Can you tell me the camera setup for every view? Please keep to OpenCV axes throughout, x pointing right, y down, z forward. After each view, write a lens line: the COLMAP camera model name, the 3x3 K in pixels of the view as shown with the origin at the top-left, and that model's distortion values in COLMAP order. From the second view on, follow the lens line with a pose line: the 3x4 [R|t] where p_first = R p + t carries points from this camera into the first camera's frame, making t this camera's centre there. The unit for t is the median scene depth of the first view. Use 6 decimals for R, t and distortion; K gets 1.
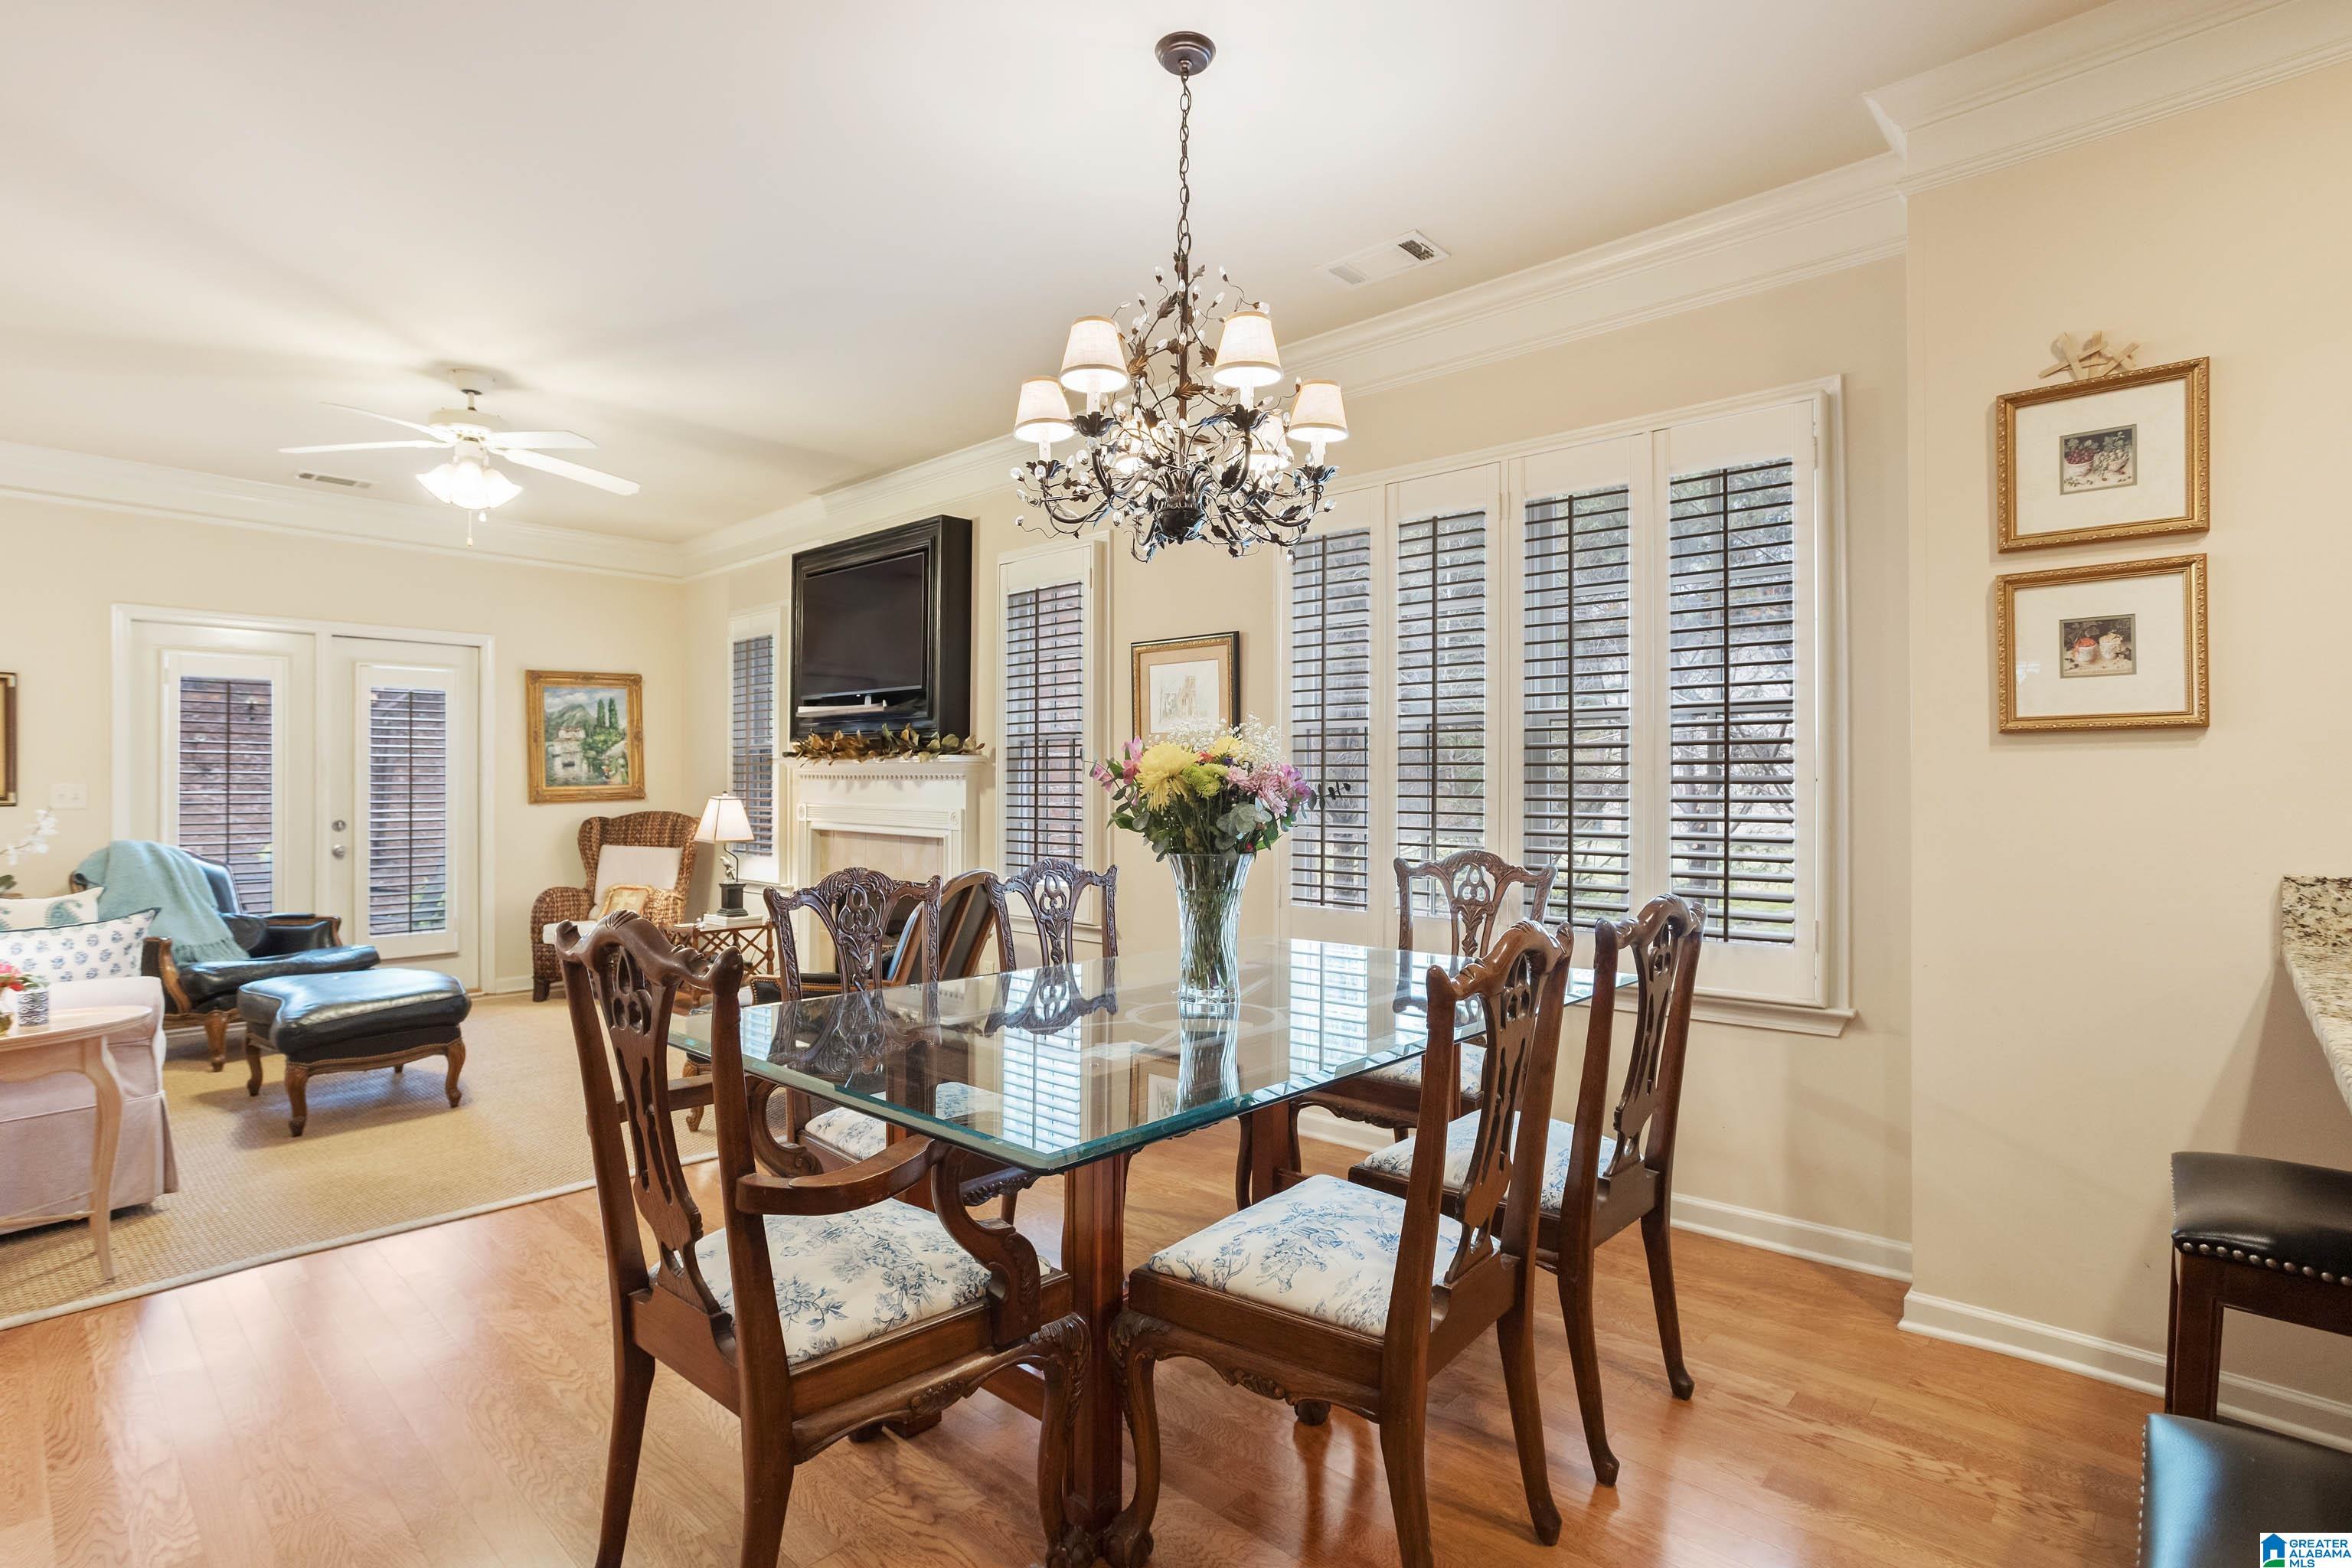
lens RADIAL K [[1152.3, 0, 1158.2], [0, 1152.3, 776.8], [0, 0, 1]] dist [-0.053170, 0.033236]
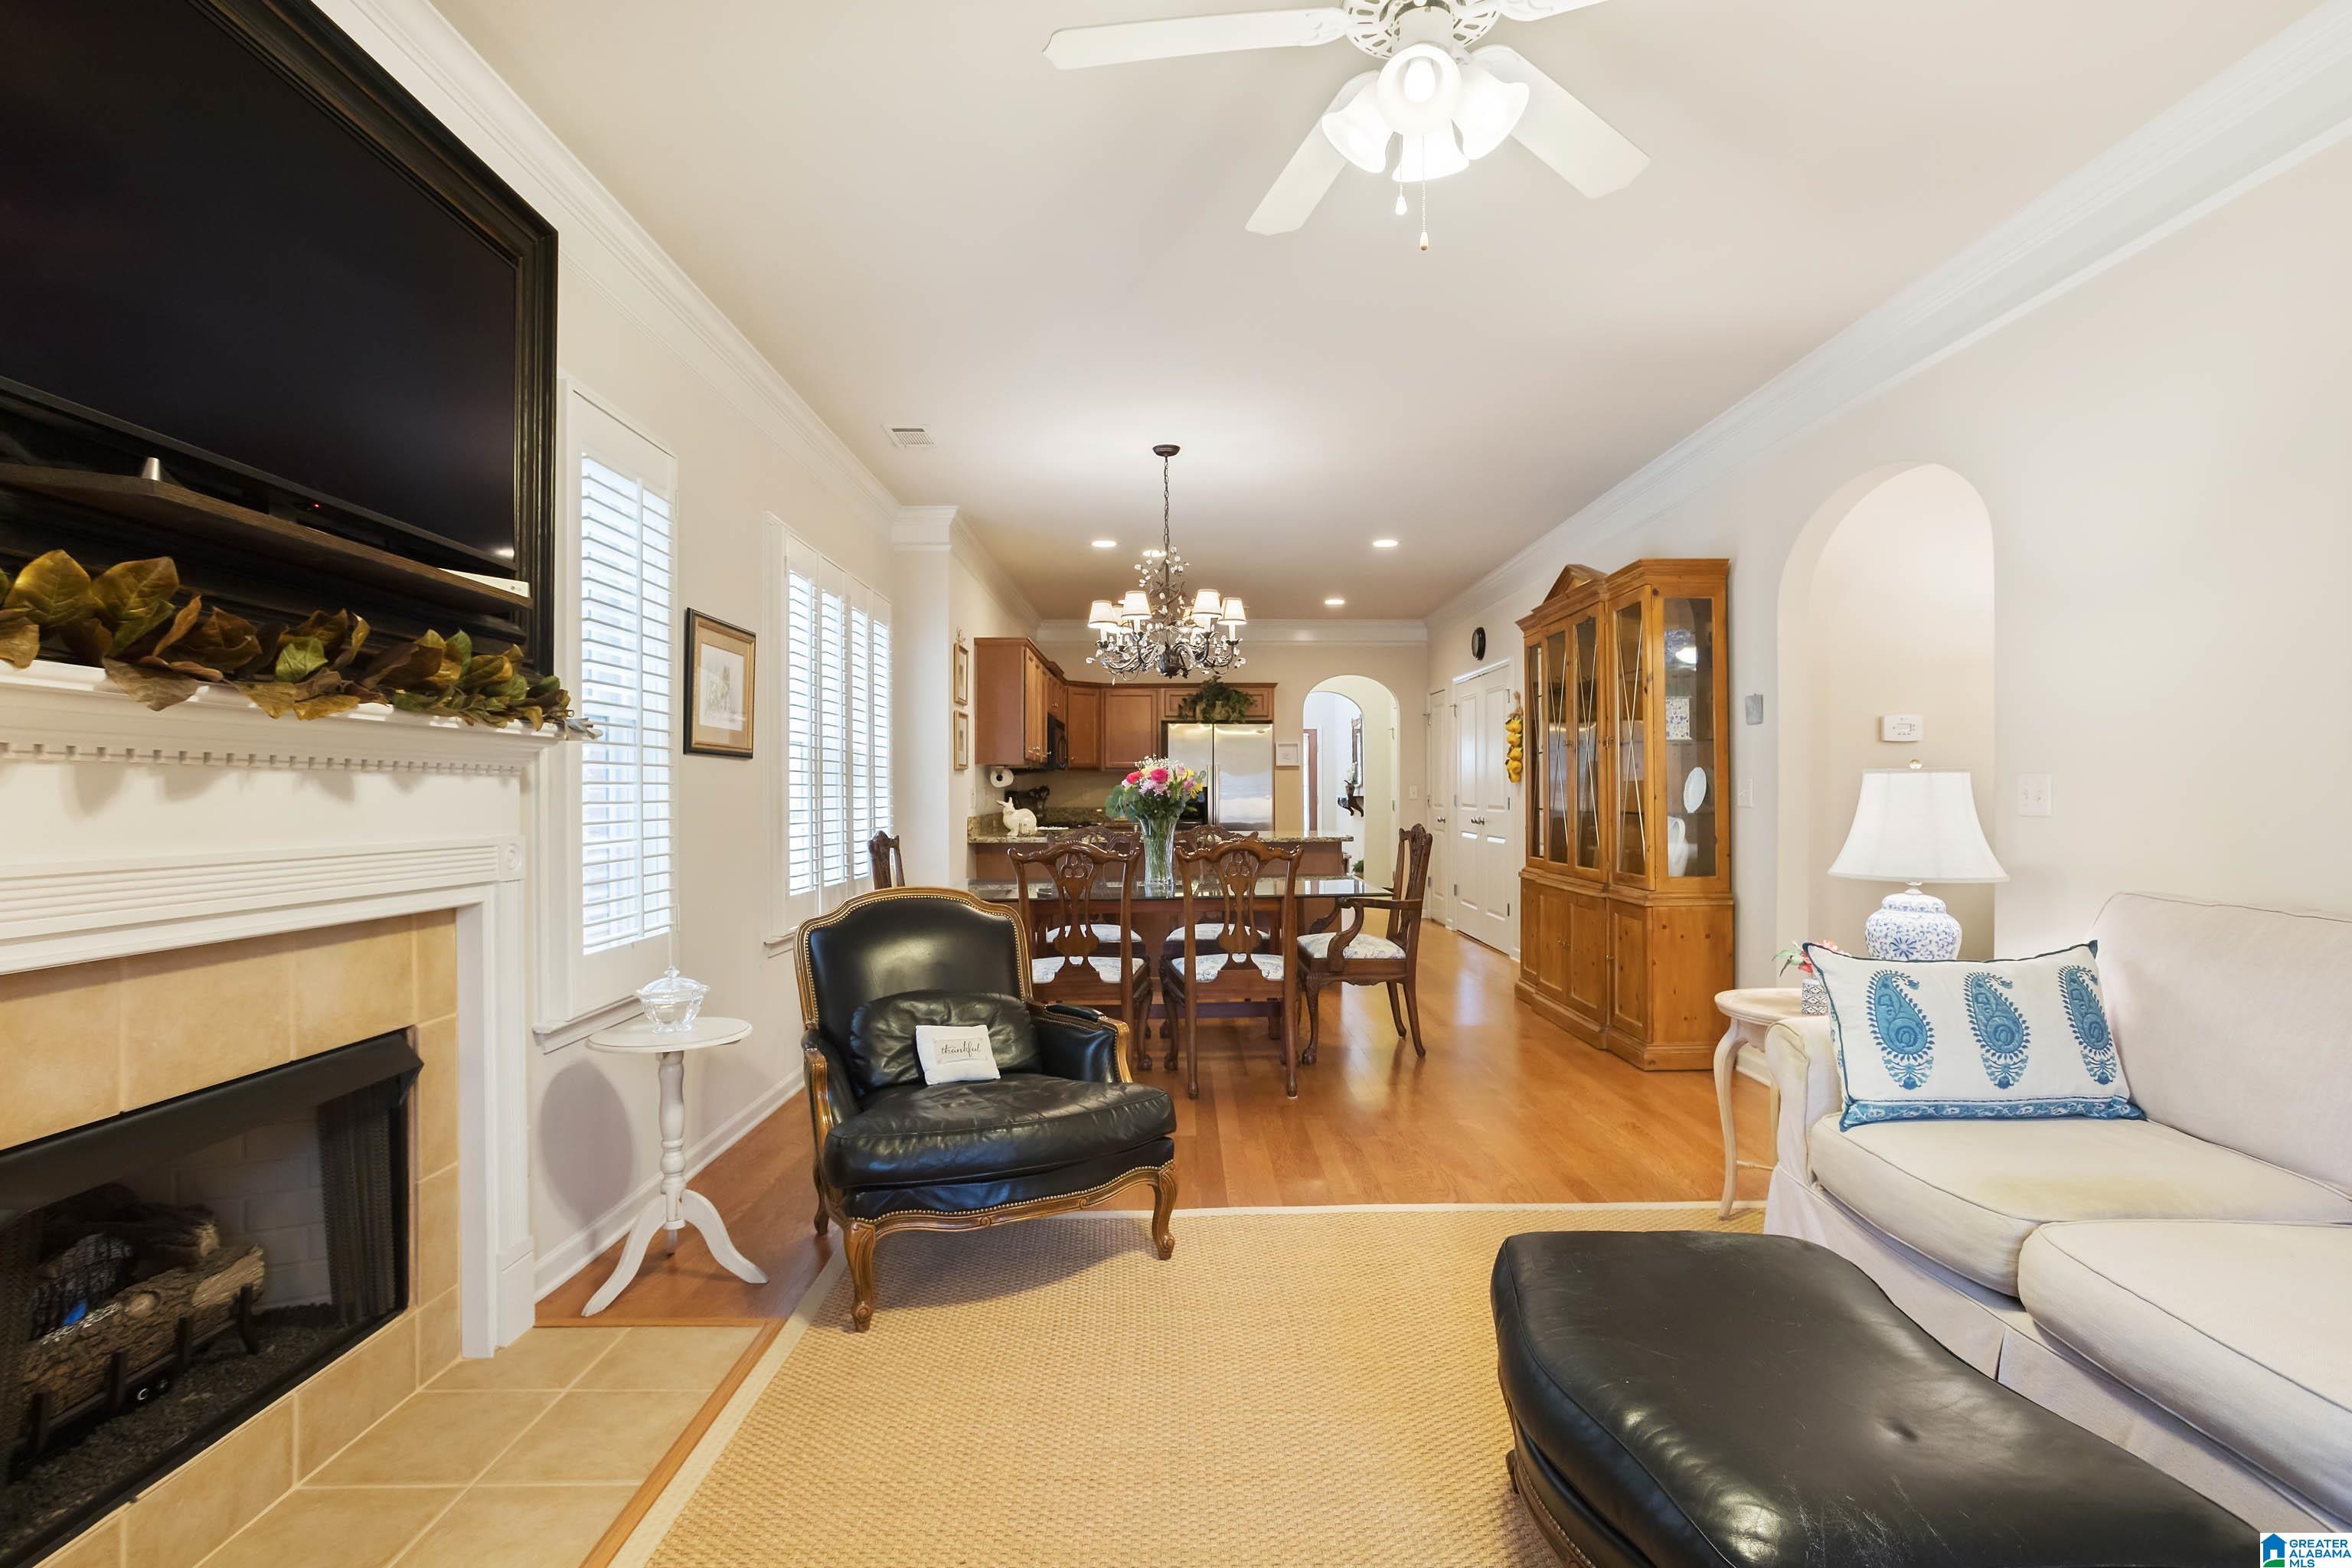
lens RADIAL K [[1152.3, 0, 1158.2], [0, 1152.3, 776.8], [0, 0, 1]] dist [-0.053170, 0.033236]
pose [[-0.682210, 0.011986, 0.731058, -0.628762], [0.000055, 0.999866, -0.016343, 0.009750], [-0.731156, -0.011109, -0.682120, 1.003556]]
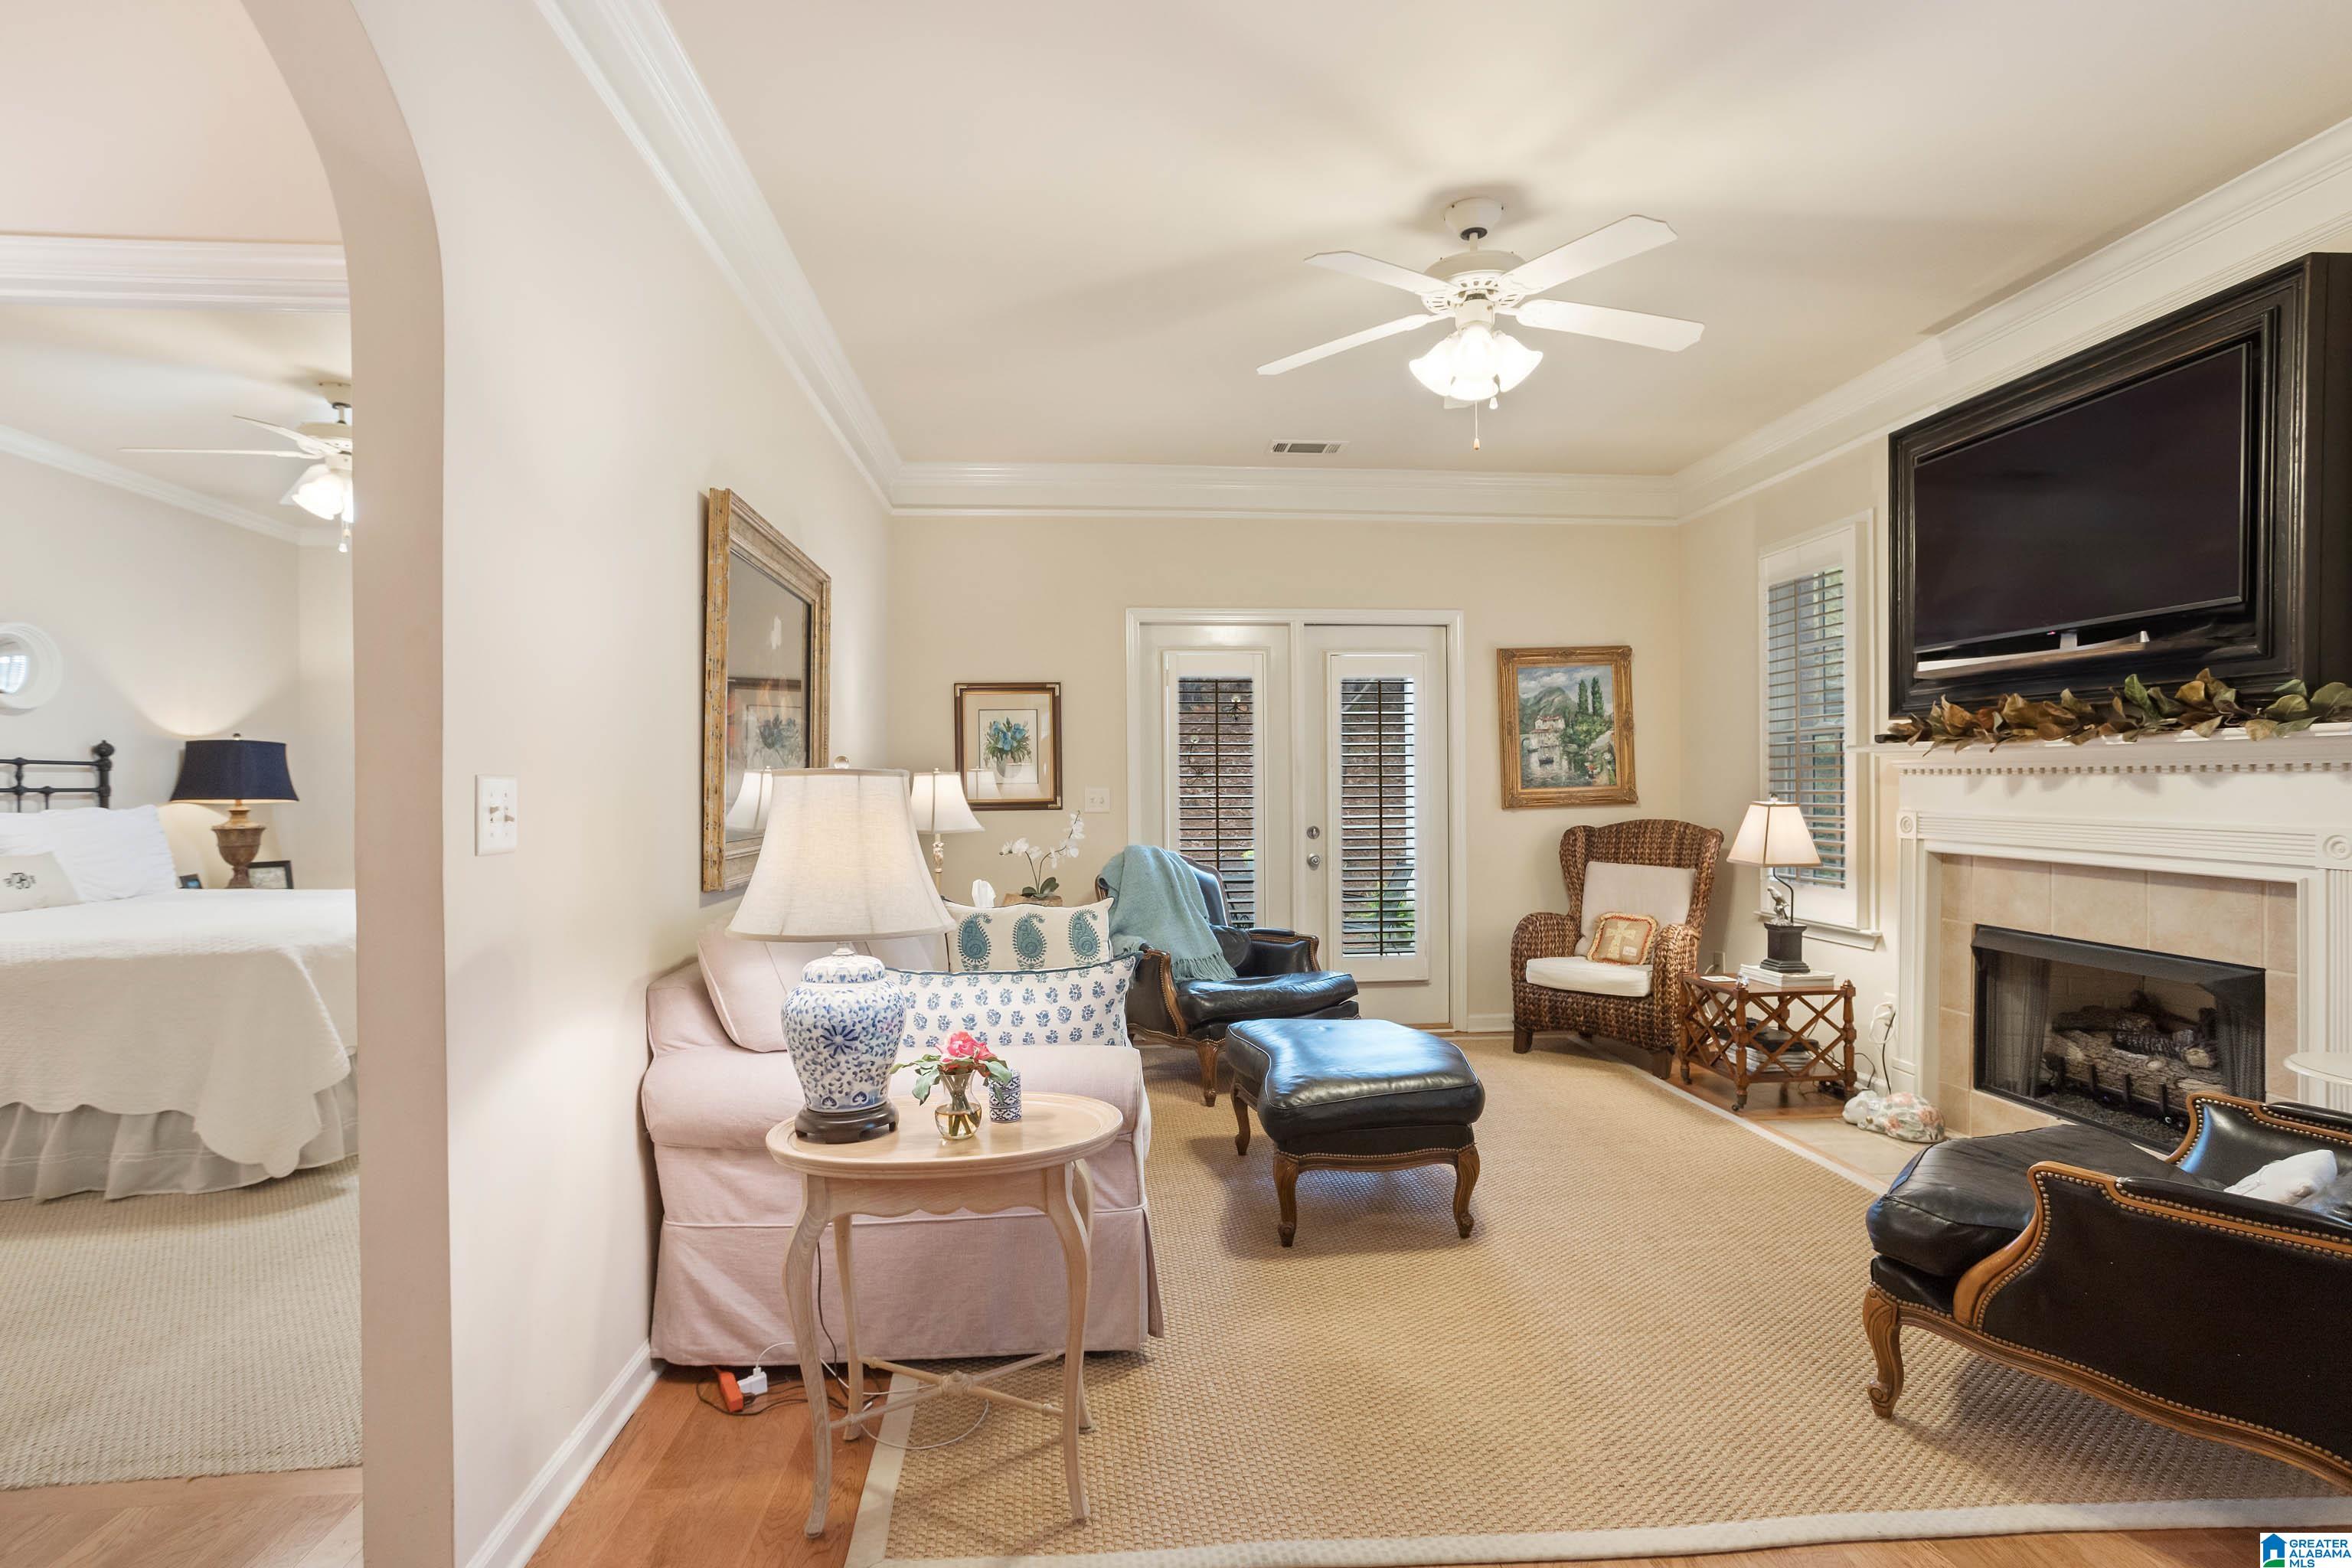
lens RADIAL K [[1152.3, 0, 1158.2], [0, 1152.3, 776.8], [0, 0, 1]] dist [-0.053170, 0.033236]
pose [[0.734714, -0.011236, -0.678284, -0.202346], [0.010899, 0.999929, -0.004758, 0.001397], [0.678289, -0.003897, 0.734785, 0.253109]]
